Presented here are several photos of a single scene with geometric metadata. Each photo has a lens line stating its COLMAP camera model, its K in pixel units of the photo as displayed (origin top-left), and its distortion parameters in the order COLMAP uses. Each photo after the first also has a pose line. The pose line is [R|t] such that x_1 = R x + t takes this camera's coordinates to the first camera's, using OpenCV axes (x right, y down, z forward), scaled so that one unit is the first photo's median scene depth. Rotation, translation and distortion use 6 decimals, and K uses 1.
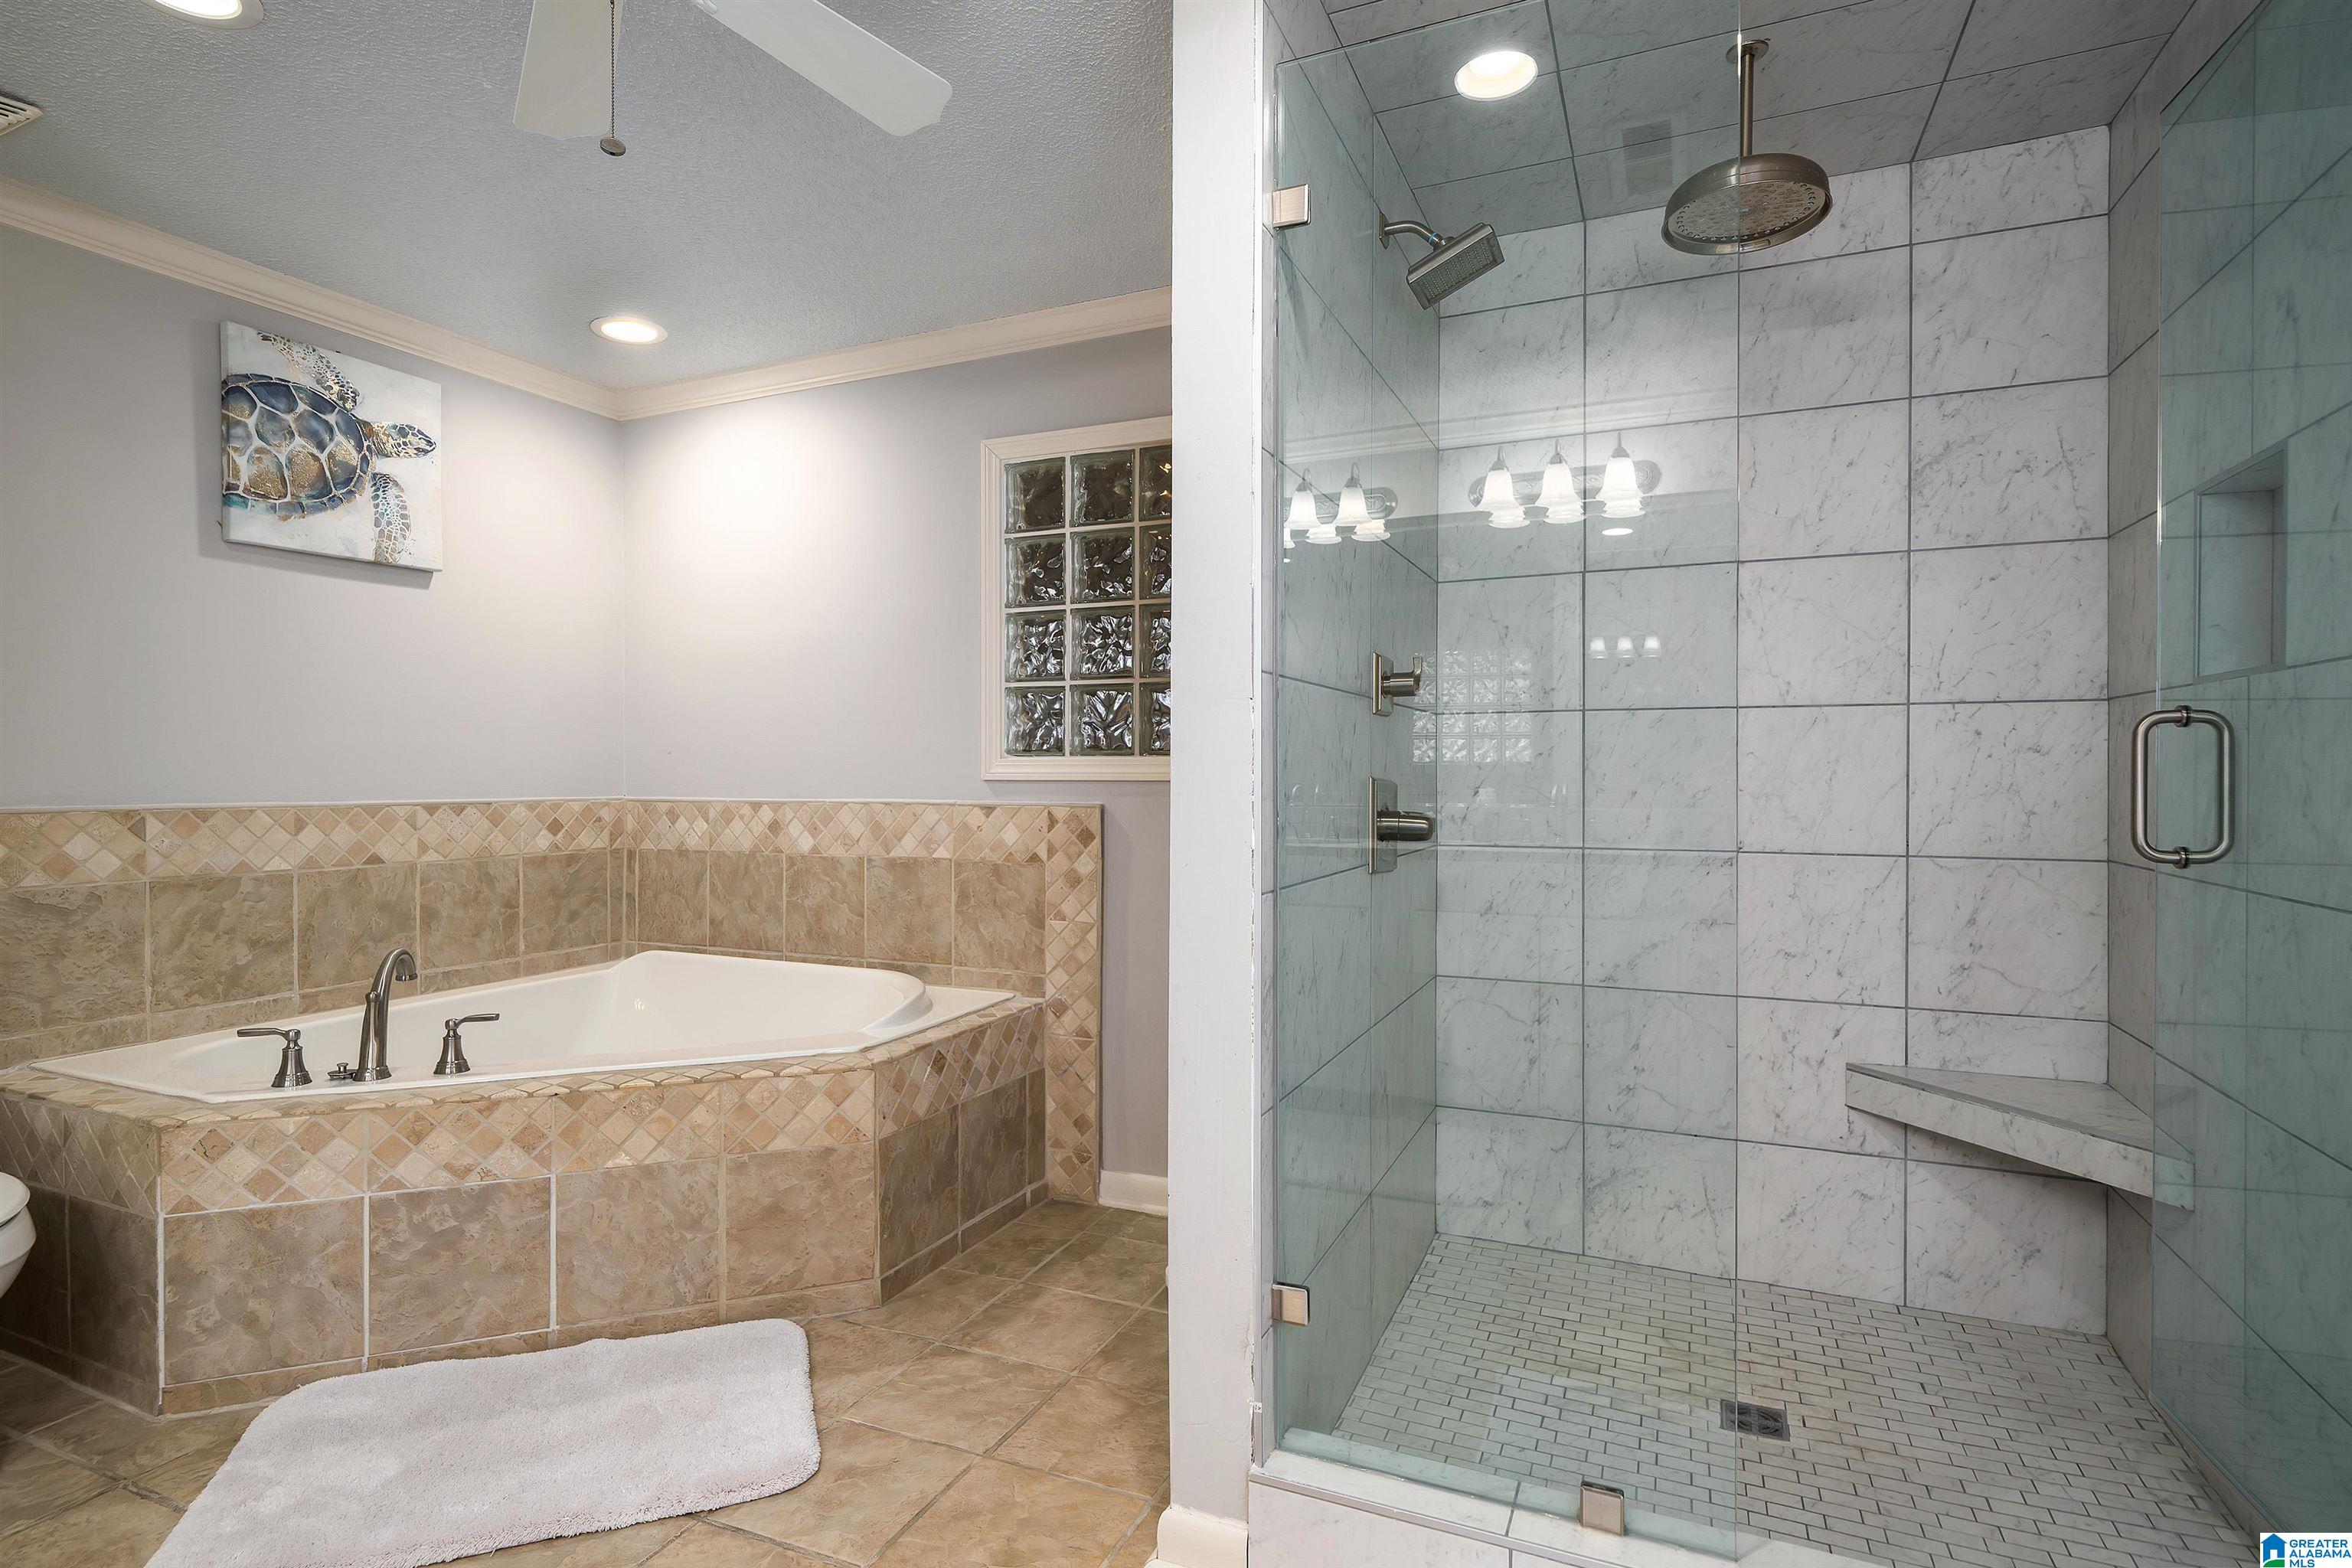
lens RADIAL K [[1173.3, 0, 1167.3], [0, 1173.3, 778.5], [0, 0, 1]] dist [0.000422, -0.000123]
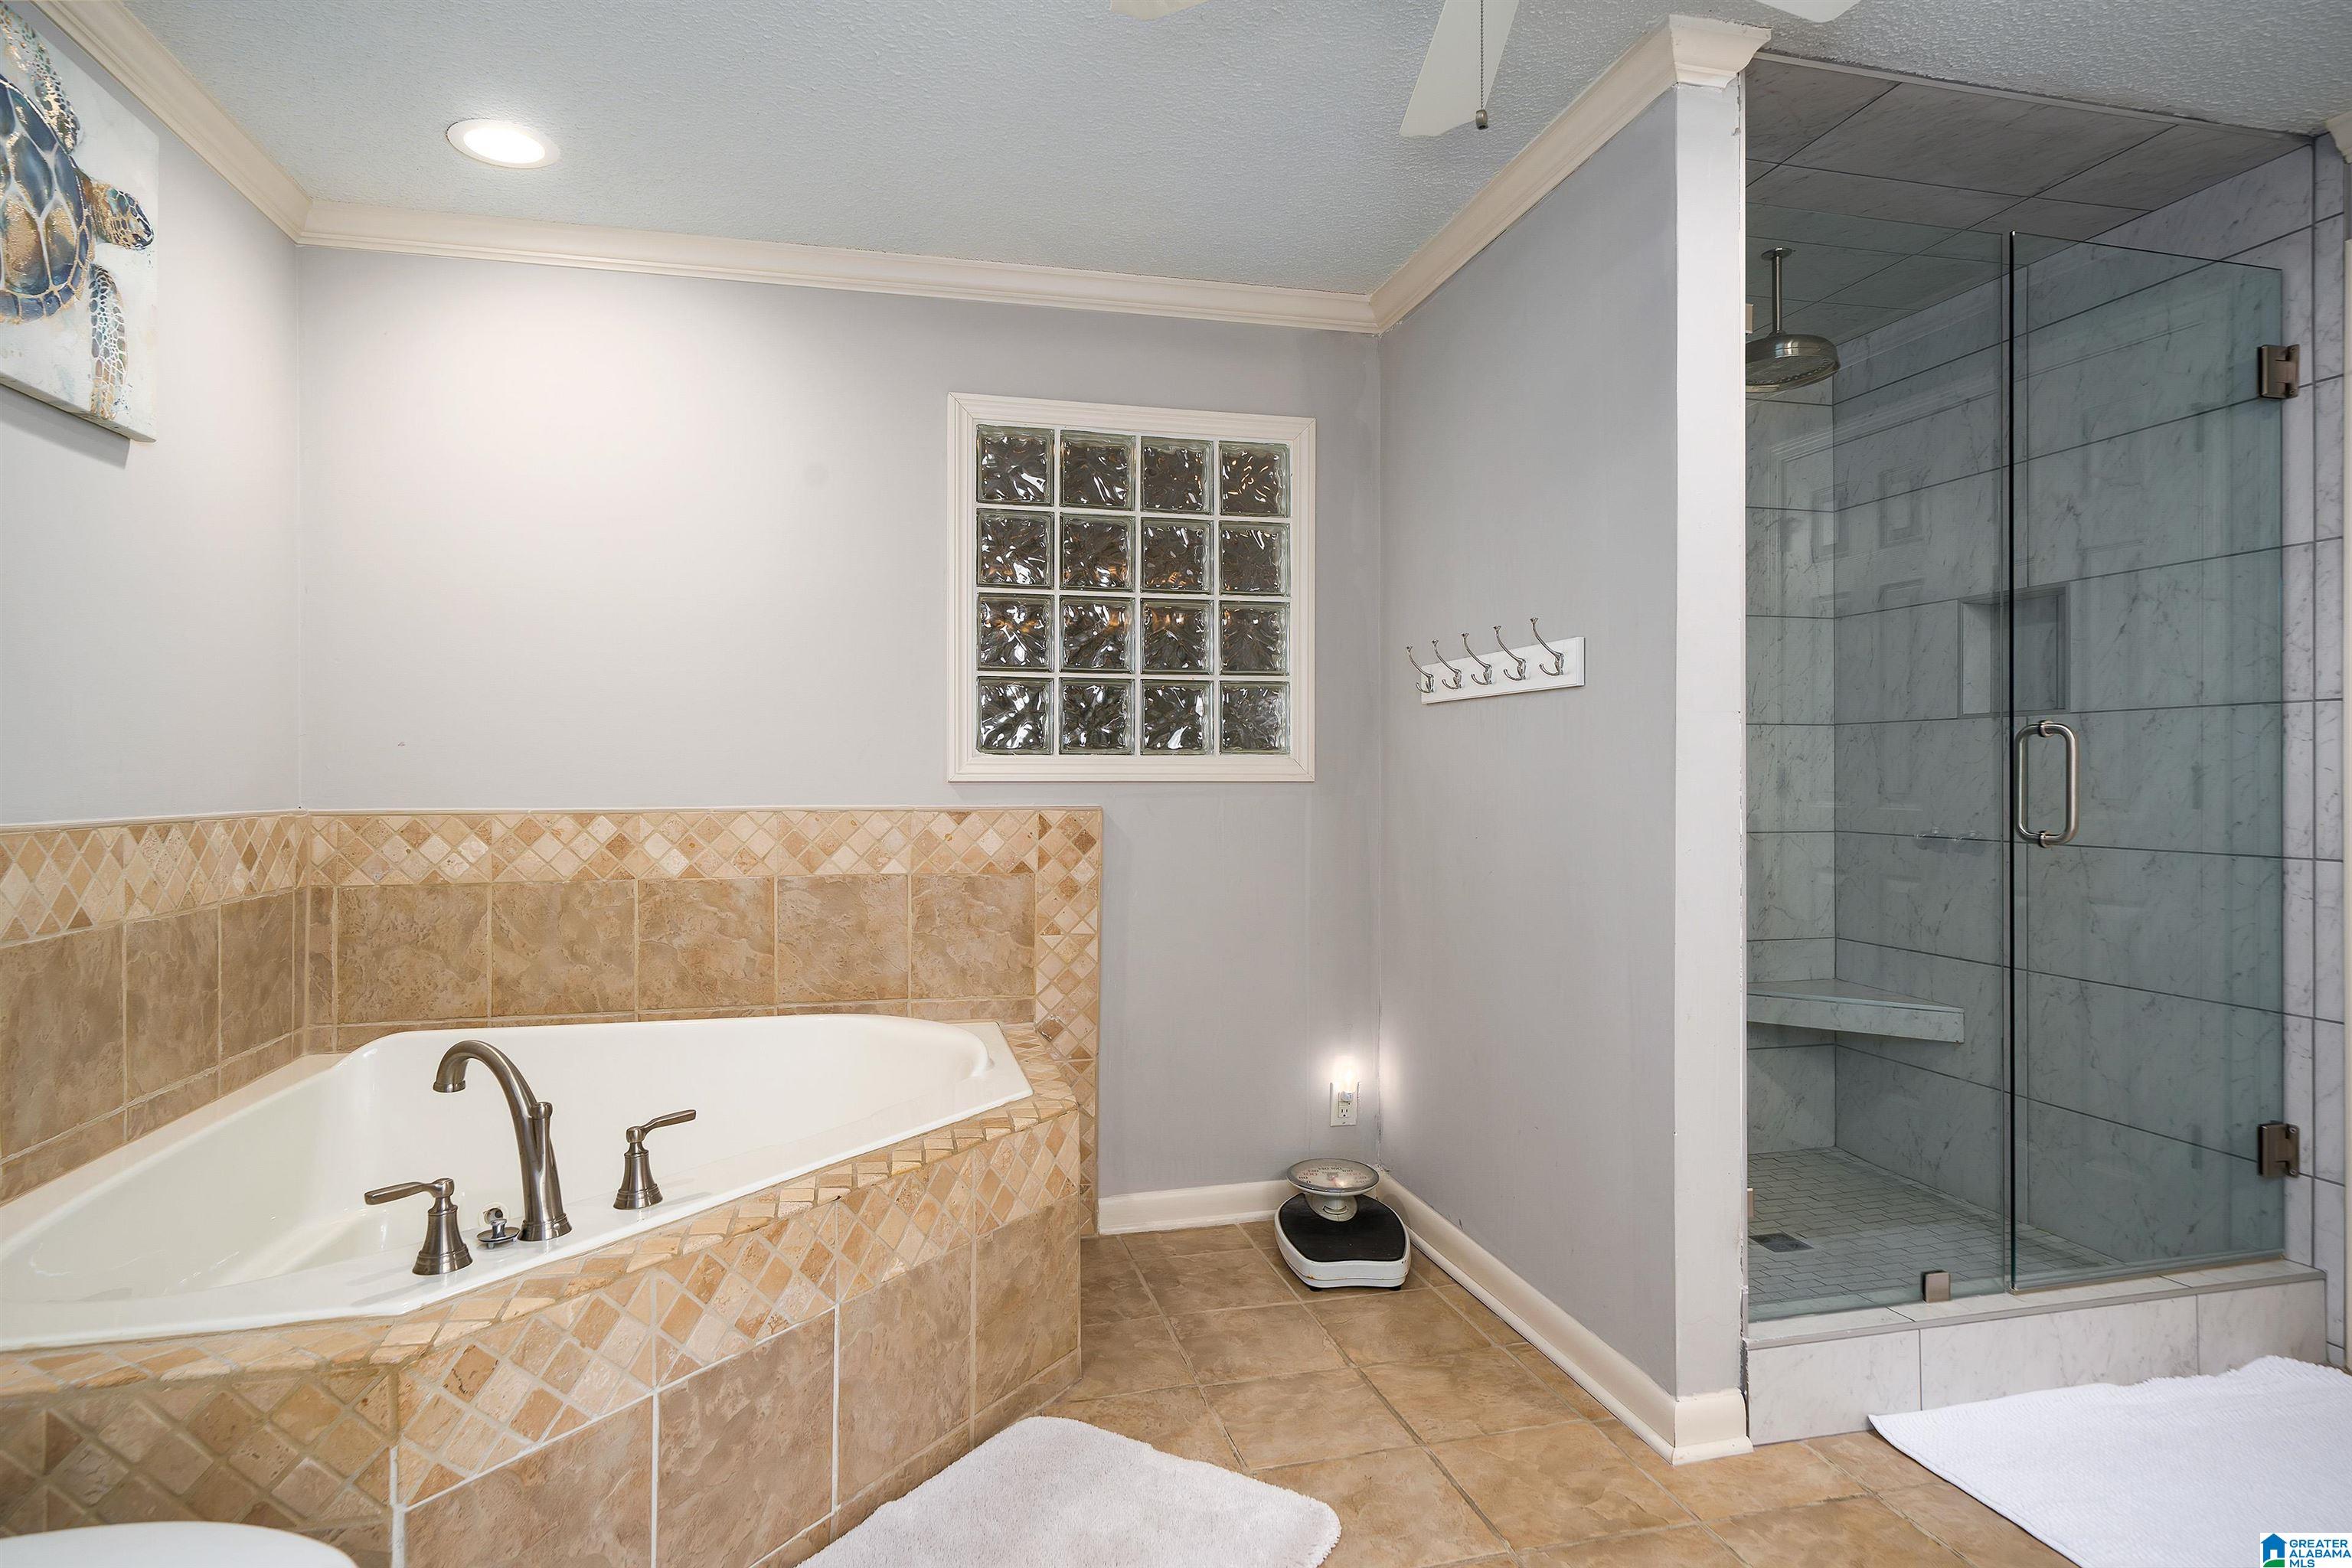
lens RADIAL K [[1267.3, 0, 1171.1], [0, 1267.3, 768.1], [0, 0, 1]] dist [0.001394, -0.000600]
pose [[0.791070, 0.003256, 0.611717, -0.715717], [0.003250, 0.999949, -0.009526, 0.001201], [-0.611717, 0.009524, 0.791019, 0.185922]]
